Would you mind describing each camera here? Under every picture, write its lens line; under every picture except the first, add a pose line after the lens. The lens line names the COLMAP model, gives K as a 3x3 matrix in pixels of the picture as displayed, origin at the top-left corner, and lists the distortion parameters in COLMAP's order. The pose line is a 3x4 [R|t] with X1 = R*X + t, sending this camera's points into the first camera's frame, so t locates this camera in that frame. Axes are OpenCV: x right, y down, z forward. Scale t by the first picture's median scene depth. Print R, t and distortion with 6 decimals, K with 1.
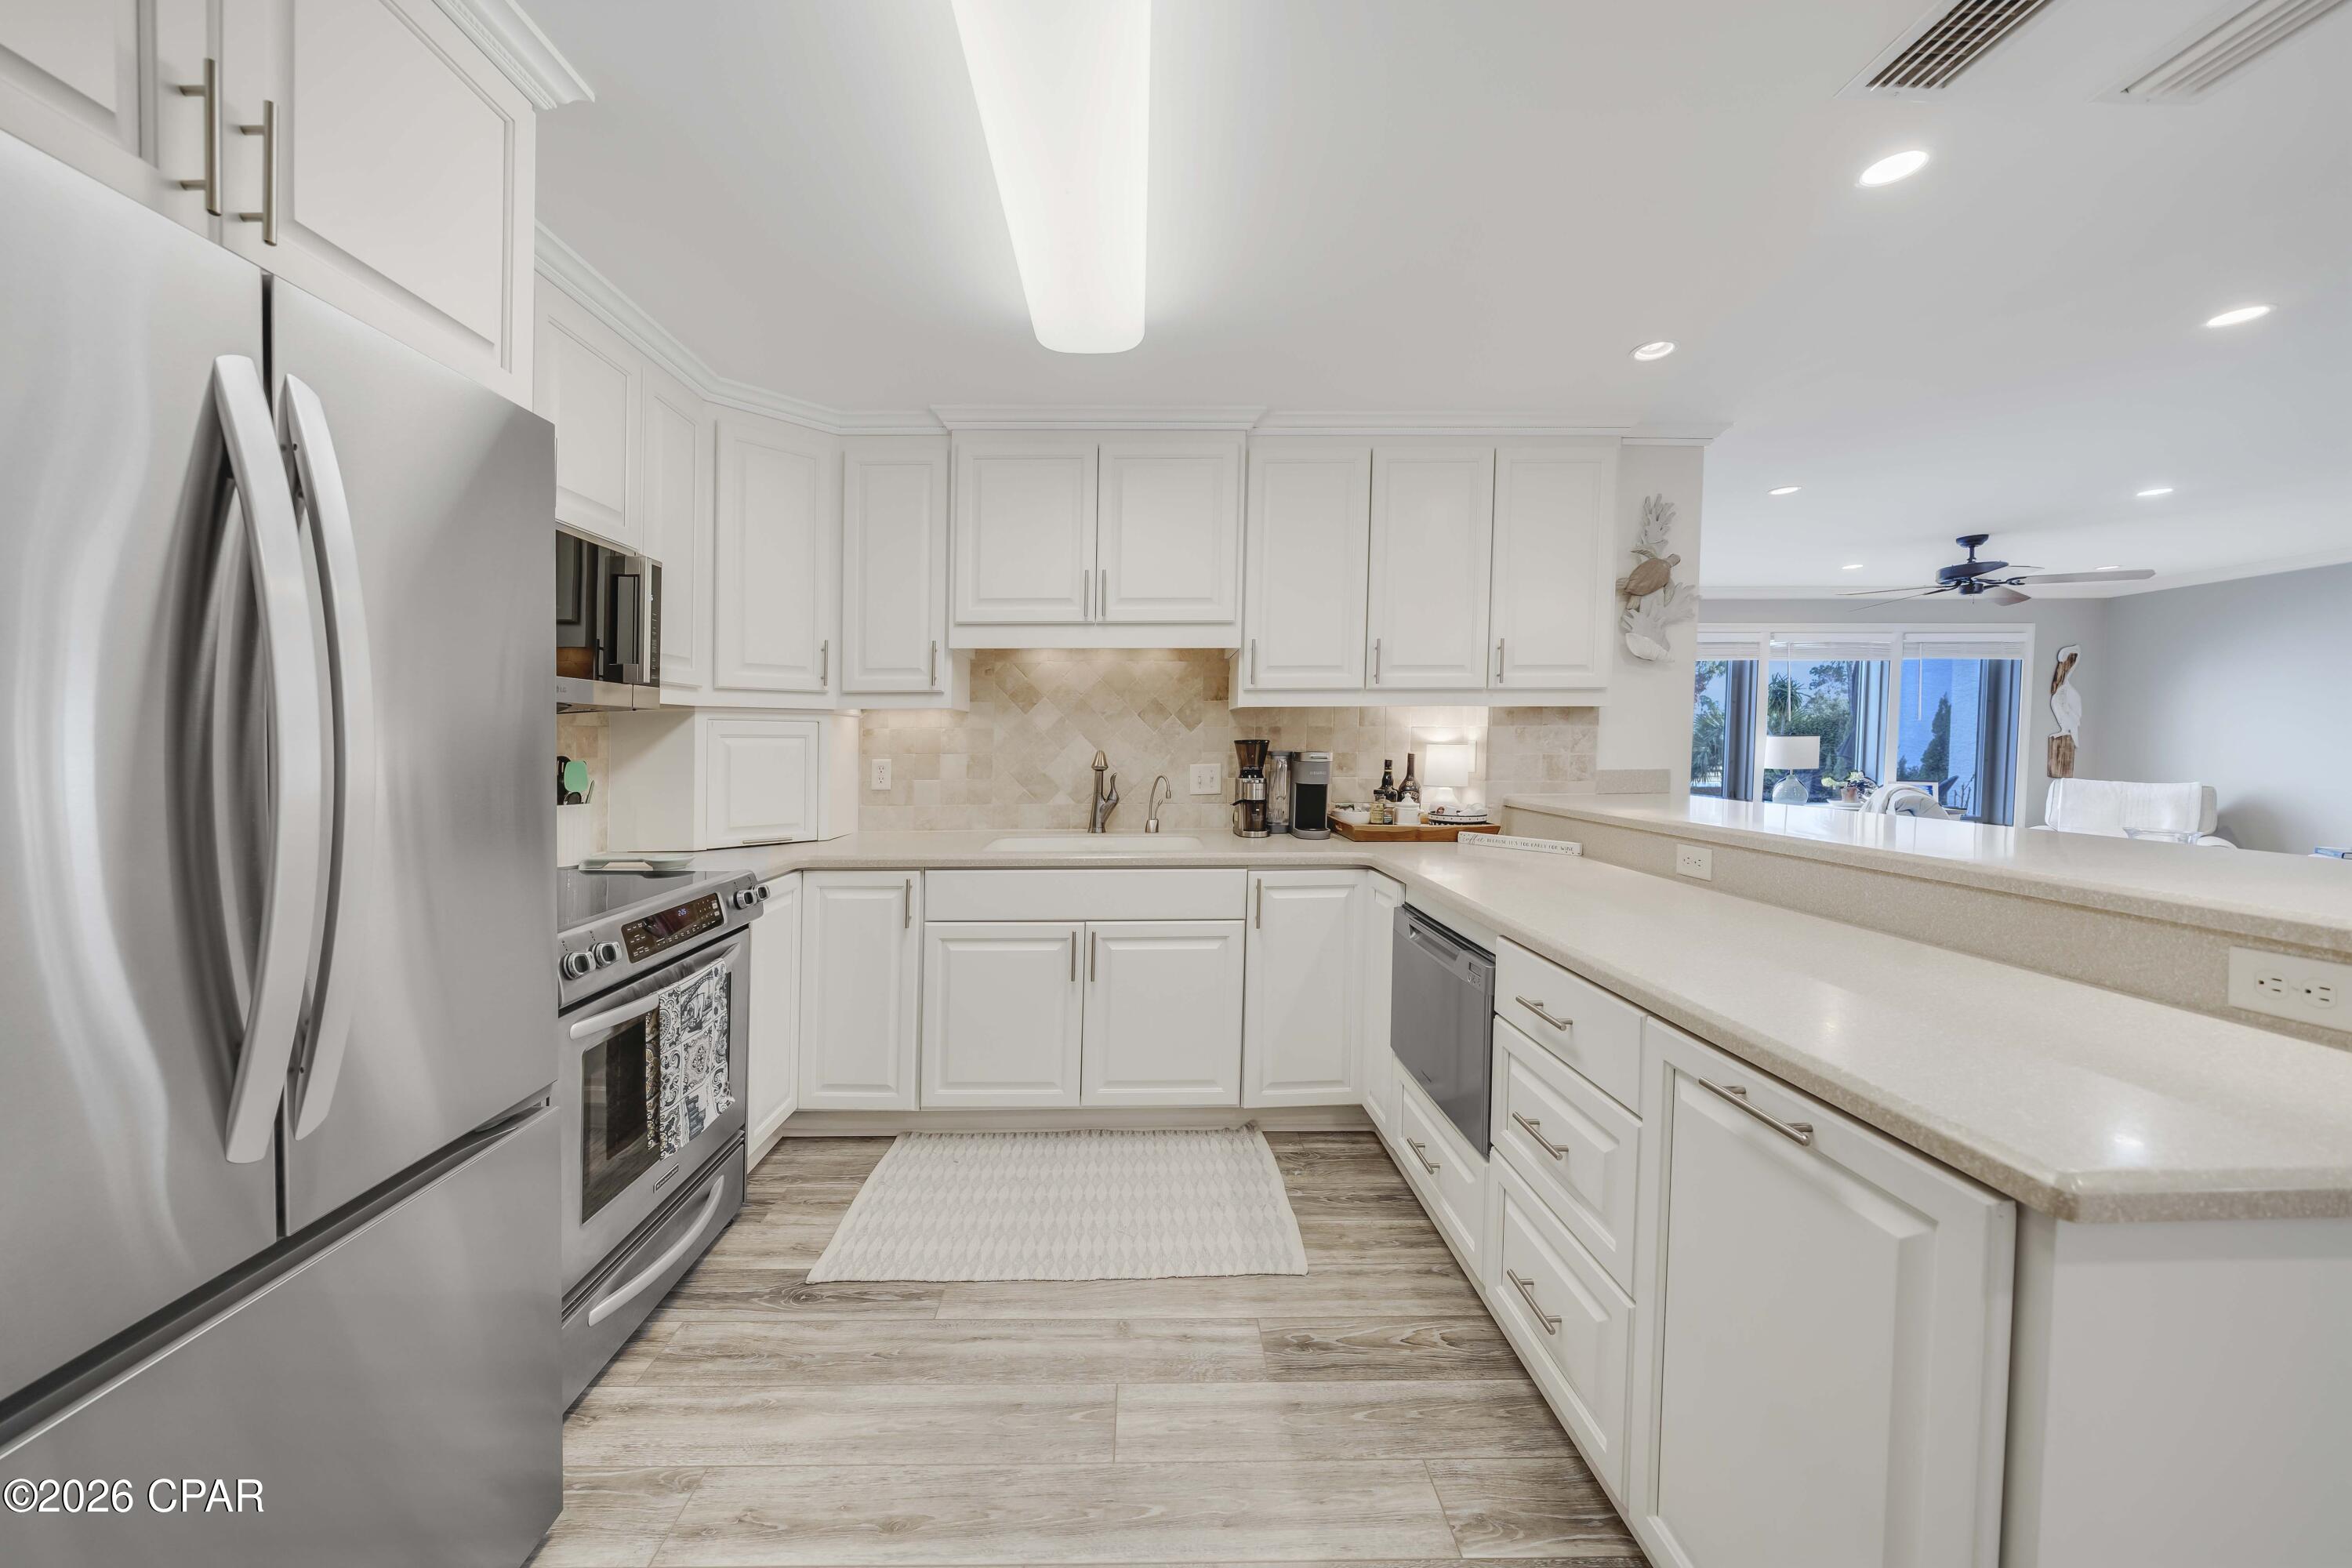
lens RADIAL K [[805.7, 0, 1169.6], [0, 805.7, 768.0], [0, 0, 1]] dist [-0.003998, -0.000021]
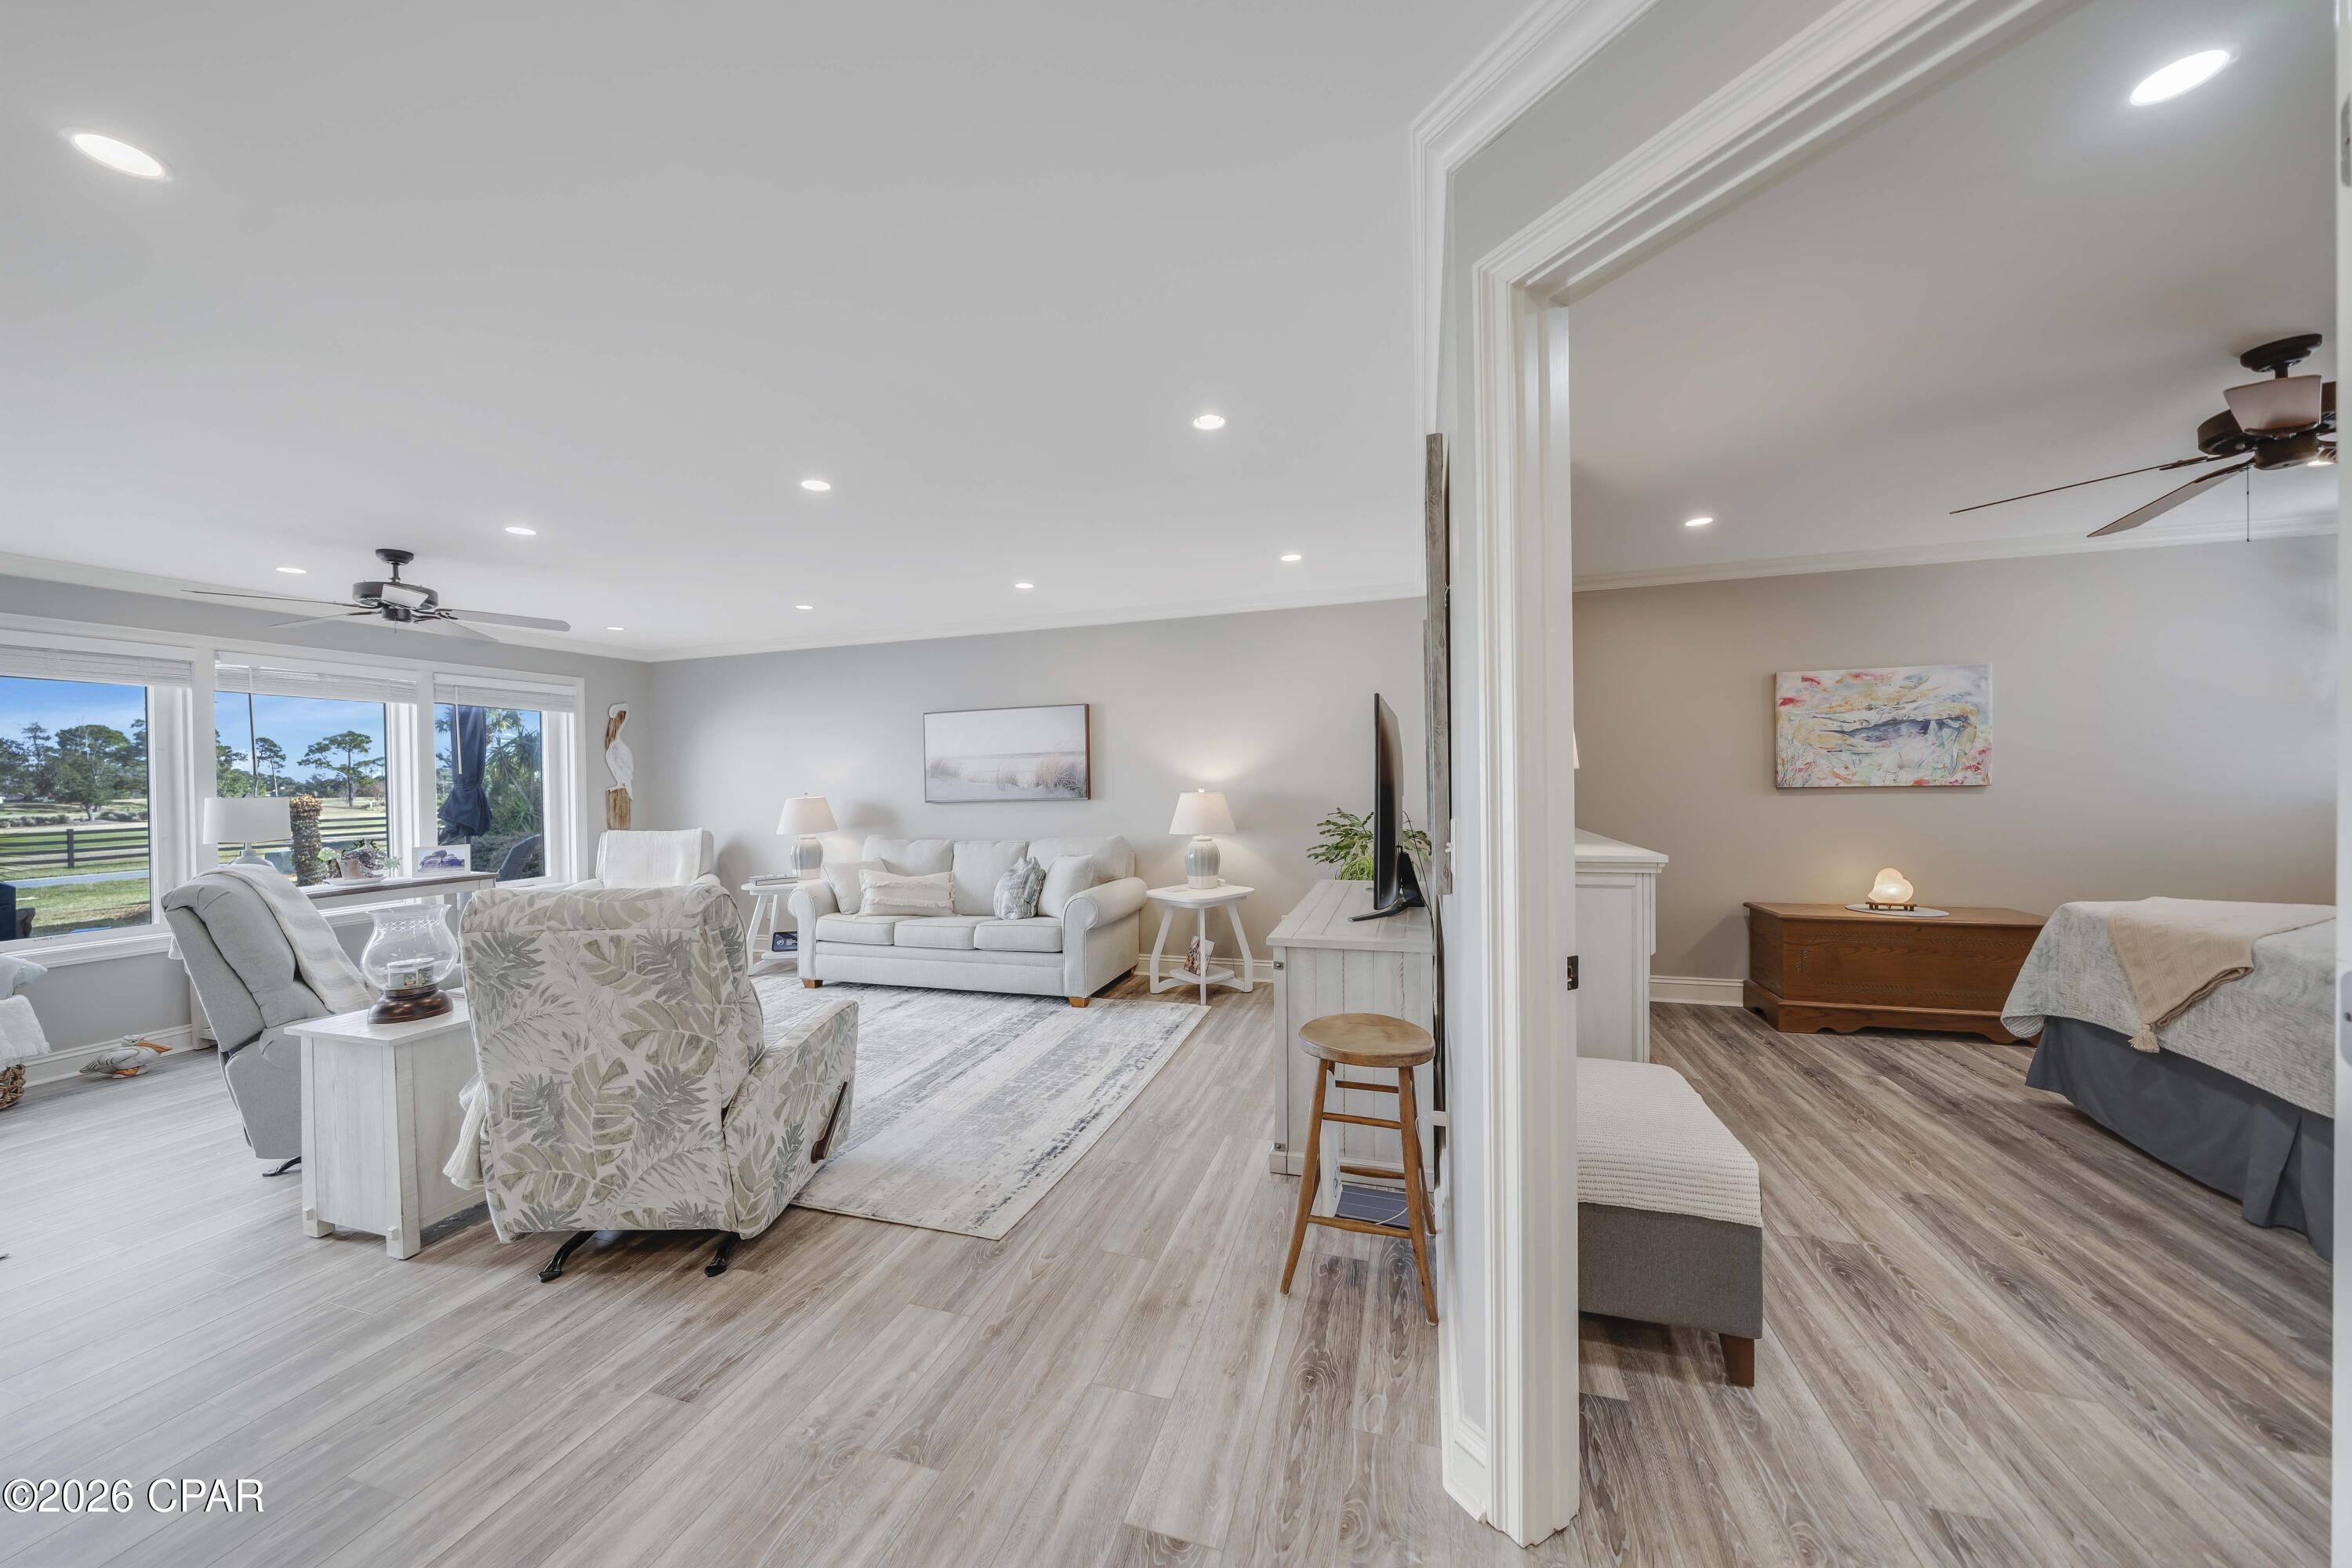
lens RADIAL K [[819.5, 0, 1171.1], [0, 819.5, 791.4], [0, 0, 1]] dist [-0.000151, 0.000039]
pose [[0.301969, -0.019429, 0.953120, 0.781625], [0.053057, 0.998585, 0.003546, -0.004896], [-0.951840, 0.049499, 0.302572, -0.014660]]
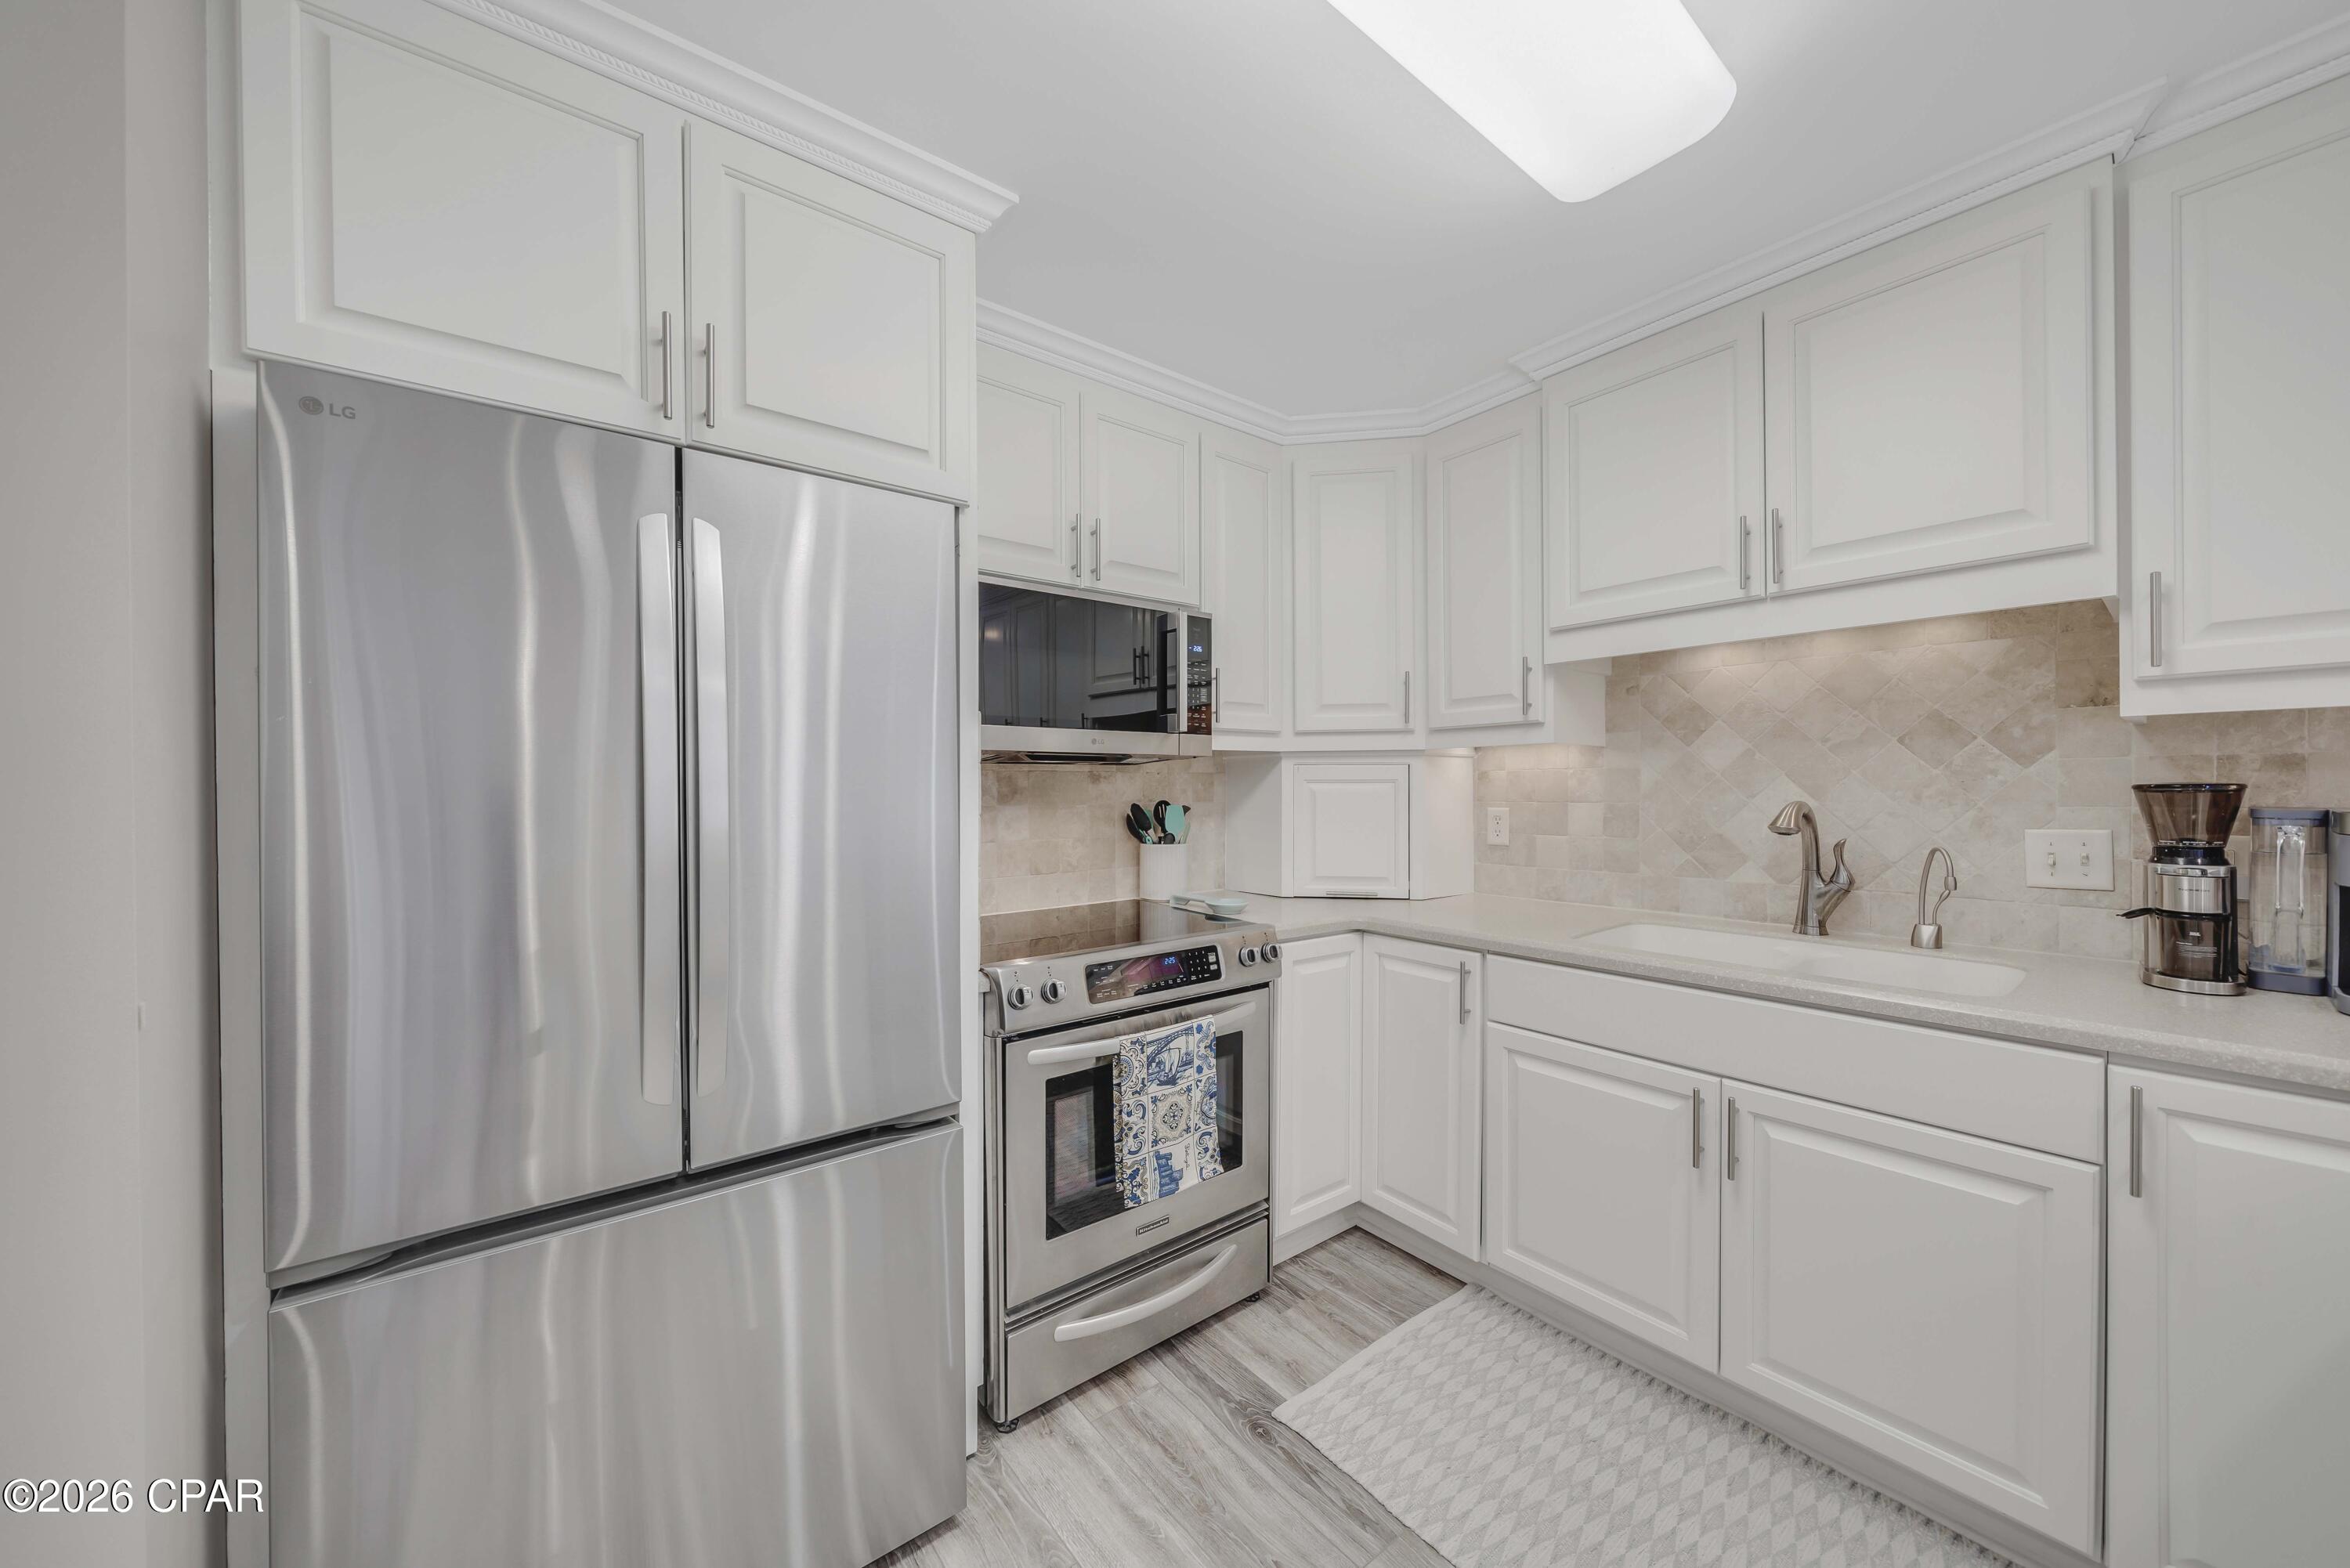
lens RADIAL K [[843.9, 0, 1162.2], [0, 843.9, 776.9], [0, 0, 1]] dist [-0.000517, -0.000161]
pose [[0.601003, -0.008509, -0.799201, 0.160001], [-0.023265, 0.999333, -0.028135, -0.012785], [0.798908, 0.035503, 0.600405, 0.258214]]
